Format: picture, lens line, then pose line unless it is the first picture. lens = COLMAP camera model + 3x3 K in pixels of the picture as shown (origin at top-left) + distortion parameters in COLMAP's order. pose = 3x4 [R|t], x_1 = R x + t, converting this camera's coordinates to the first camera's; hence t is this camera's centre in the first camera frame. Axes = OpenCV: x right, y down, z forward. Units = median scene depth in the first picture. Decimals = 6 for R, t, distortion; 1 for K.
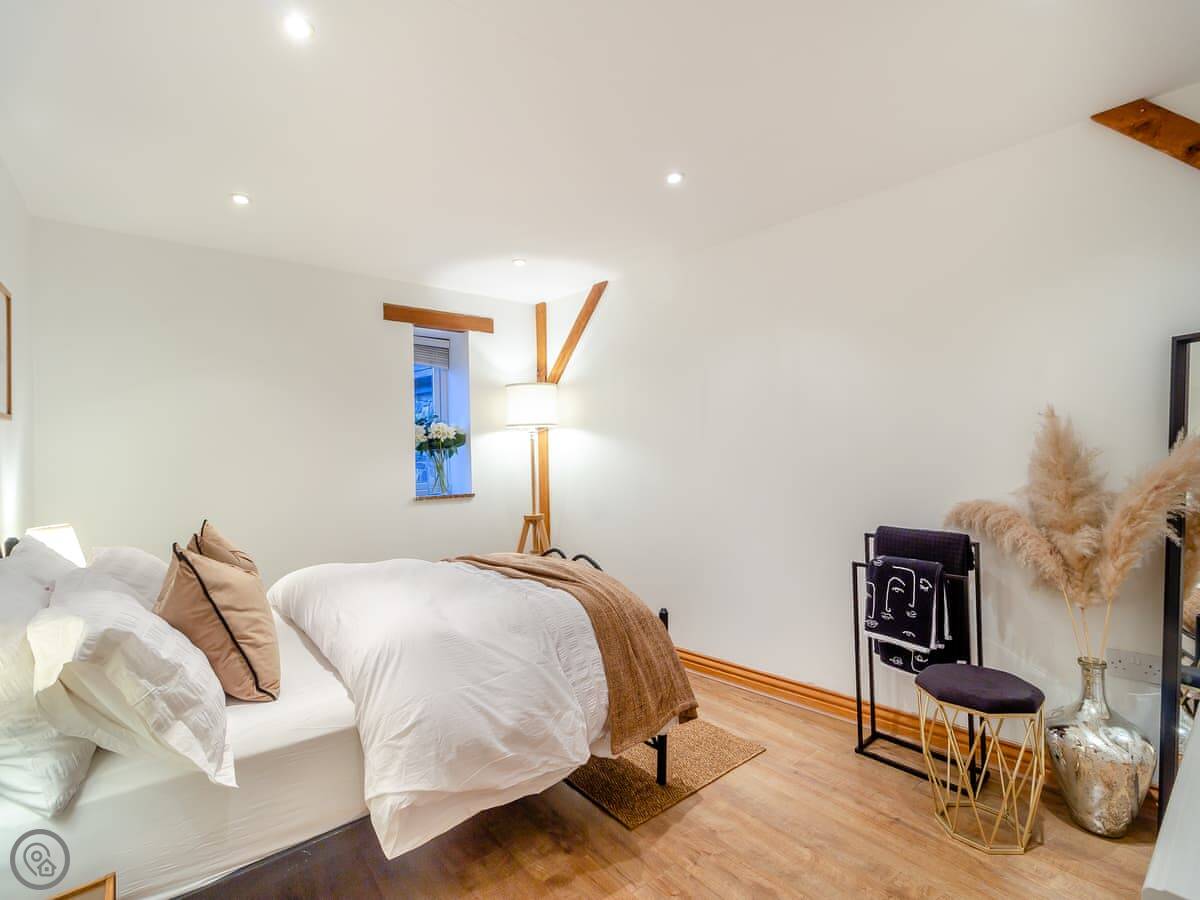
lens RADIAL K [[554.2, 0, 609.0], [0, 554.2, 442.5], [0, 0, 1]] dist [0.001441, 0.000839]
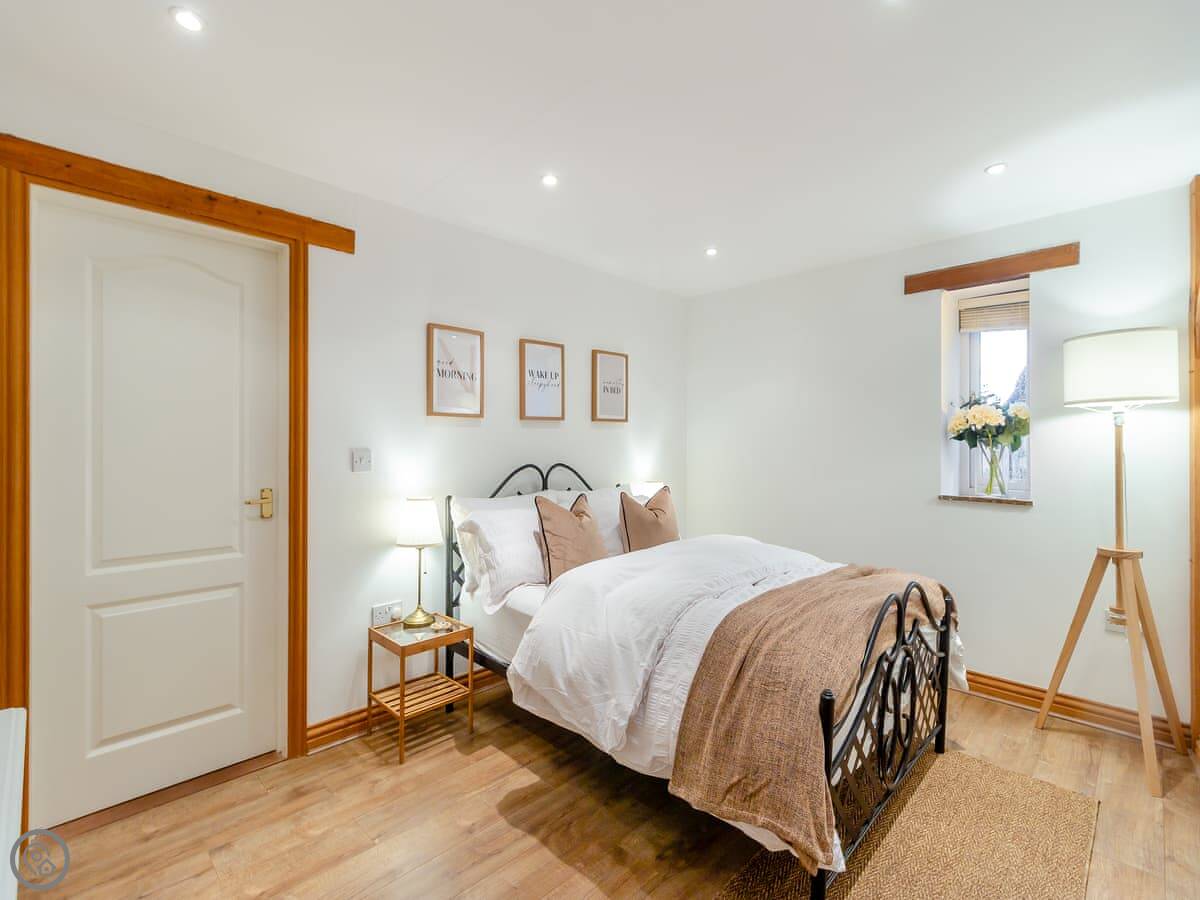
lens RADIAL K [[554.2, 0, 609.0], [0, 554.2, 442.5], [0, 0, 1]] dist [0.001441, 0.000839]
pose [[0.105999, 0.021138, -0.994142, 0.730910], [0.013532, 0.999651, 0.022698, -0.013251], [0.994274, -0.015859, 0.105676, 0.687632]]
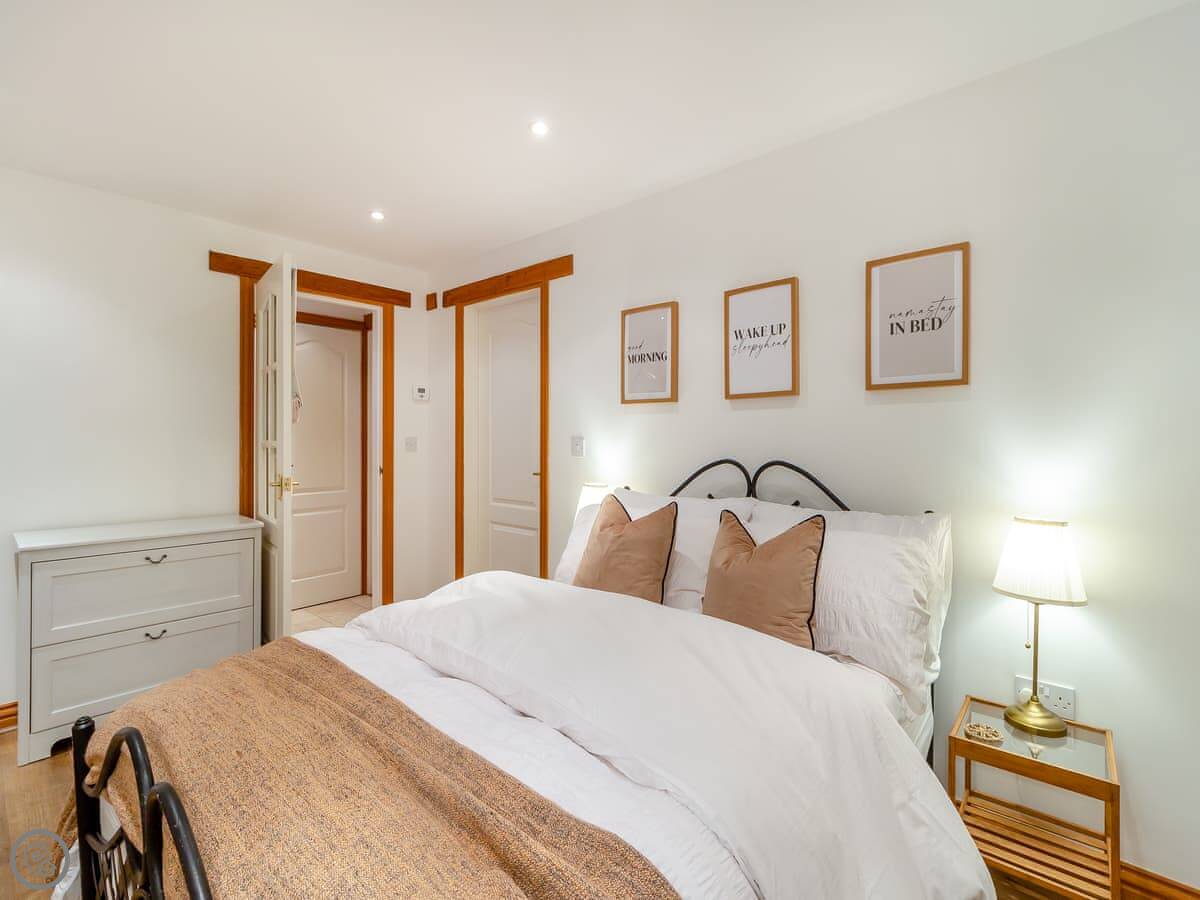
lens RADIAL K [[554.2, 0, 609.0], [0, 554.2, 442.5], [0, 0, 1]] dist [0.001441, 0.000839]
pose [[-0.985403, 0.019636, -0.169101, -0.314405], [0.021173, 0.999749, -0.007289, 0.043483], [0.168915, -0.010764, -0.985572, 1.638585]]
